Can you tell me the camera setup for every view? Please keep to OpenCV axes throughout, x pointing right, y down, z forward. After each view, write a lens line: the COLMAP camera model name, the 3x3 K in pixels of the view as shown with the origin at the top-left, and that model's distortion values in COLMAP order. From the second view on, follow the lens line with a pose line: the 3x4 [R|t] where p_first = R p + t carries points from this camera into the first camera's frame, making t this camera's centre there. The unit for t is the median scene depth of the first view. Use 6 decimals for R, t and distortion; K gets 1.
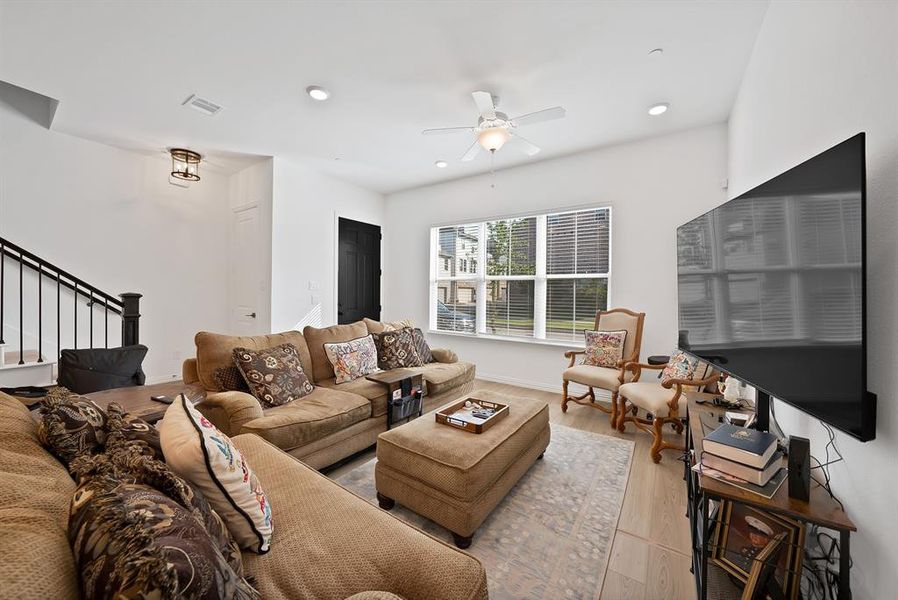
lens RADIAL K [[326.3, 0, 445.0], [0, 326.3, 291.3], [0, 0, 1]] dist [-0.013438, -0.000043]
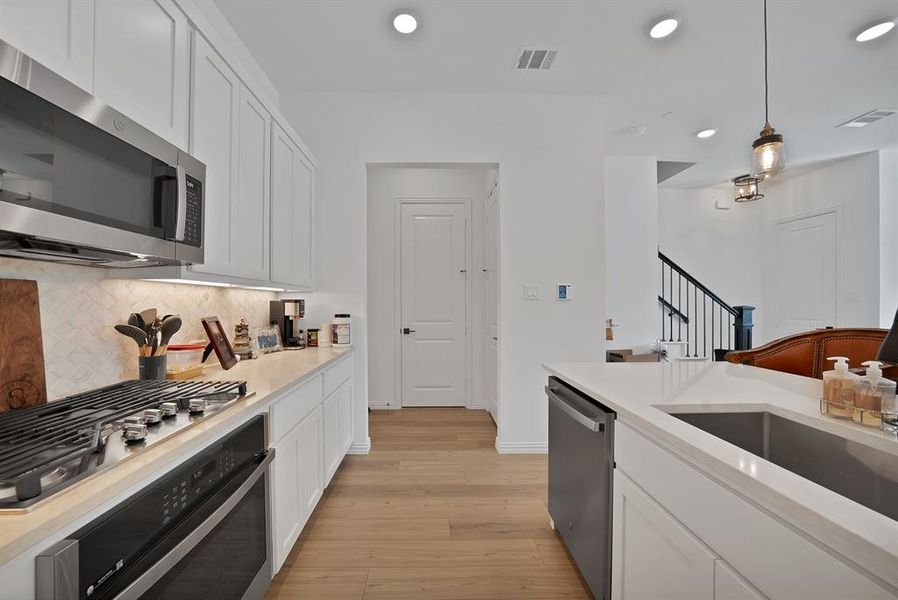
lens RADIAL K [[326.3, 0, 445.0], [0, 326.3, 291.3], [0, 0, 1]] dist [-0.013438, -0.000043]
pose [[0.608333, -0.038659, -0.792740, -0.543968], [0.002010, 0.998885, -0.047169, 0.006460], [0.793679, 0.027101, 0.607732, -0.442814]]
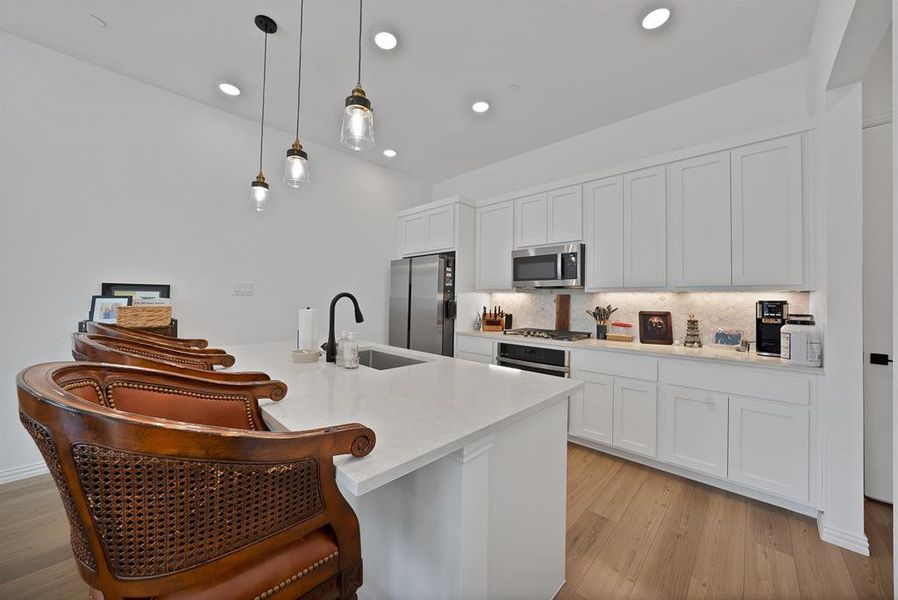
lens RADIAL K [[326.3, 0, 445.0], [0, 326.3, 291.3], [0, 0, 1]] dist [-0.013438, -0.000043]
pose [[-0.990496, -0.022878, 0.135627, -0.713672], [-0.025370, 0.999539, -0.016676, -0.000101], [-0.135183, -0.019958, -0.990620, 0.251261]]
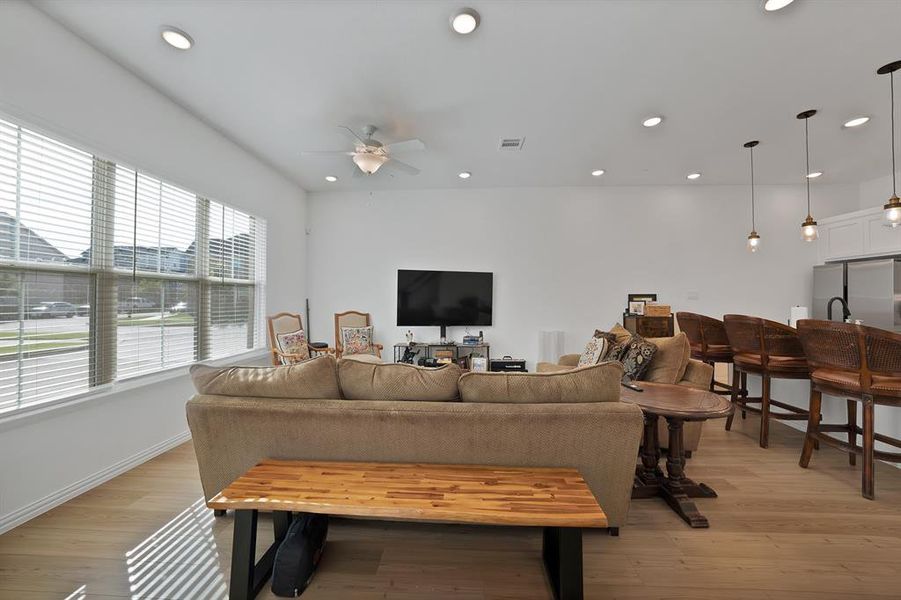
lens RADIAL K [[321.7, 0, 445.8], [0, 321.7, 294.6], [0, 0, 1]] dist [-0.023276, 0.004674]
pose [[-0.548484, 0.000607, 0.836161, -0.631557], [-0.001871, 0.999996, -0.001954, -0.004354], [-0.836159, -0.002636, -0.548481, 0.909665]]
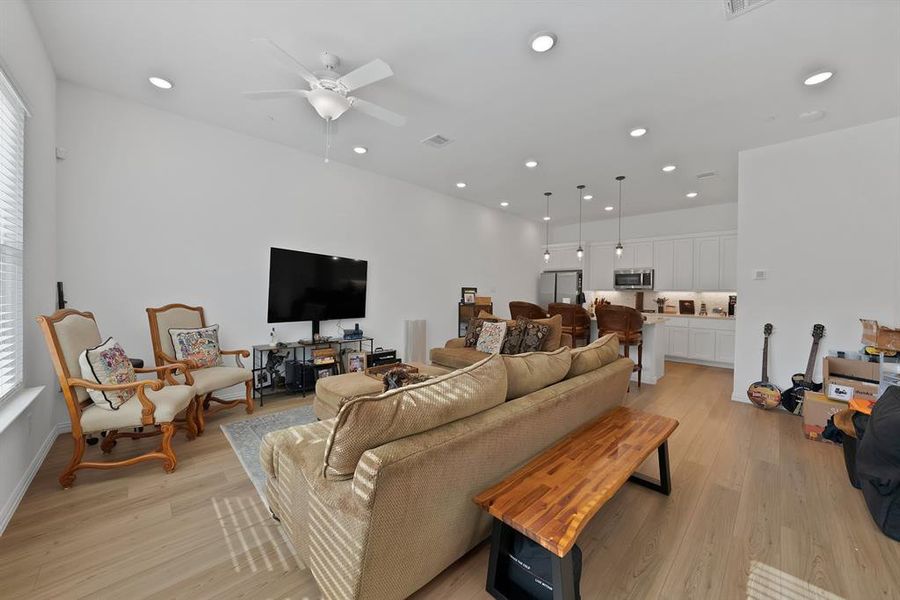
lens RADIAL K [[327.0, 0, 446.0], [0, 327.0, 291.3], [0, 0, 1]] dist [-0.013438, -0.000043]
pose [[-0.984068, -0.029839, 0.175269, -0.238763], [-0.029337, 0.999555, 0.005455, 0.002511], [-0.175353, 0.000227, -0.984506, 1.166140]]
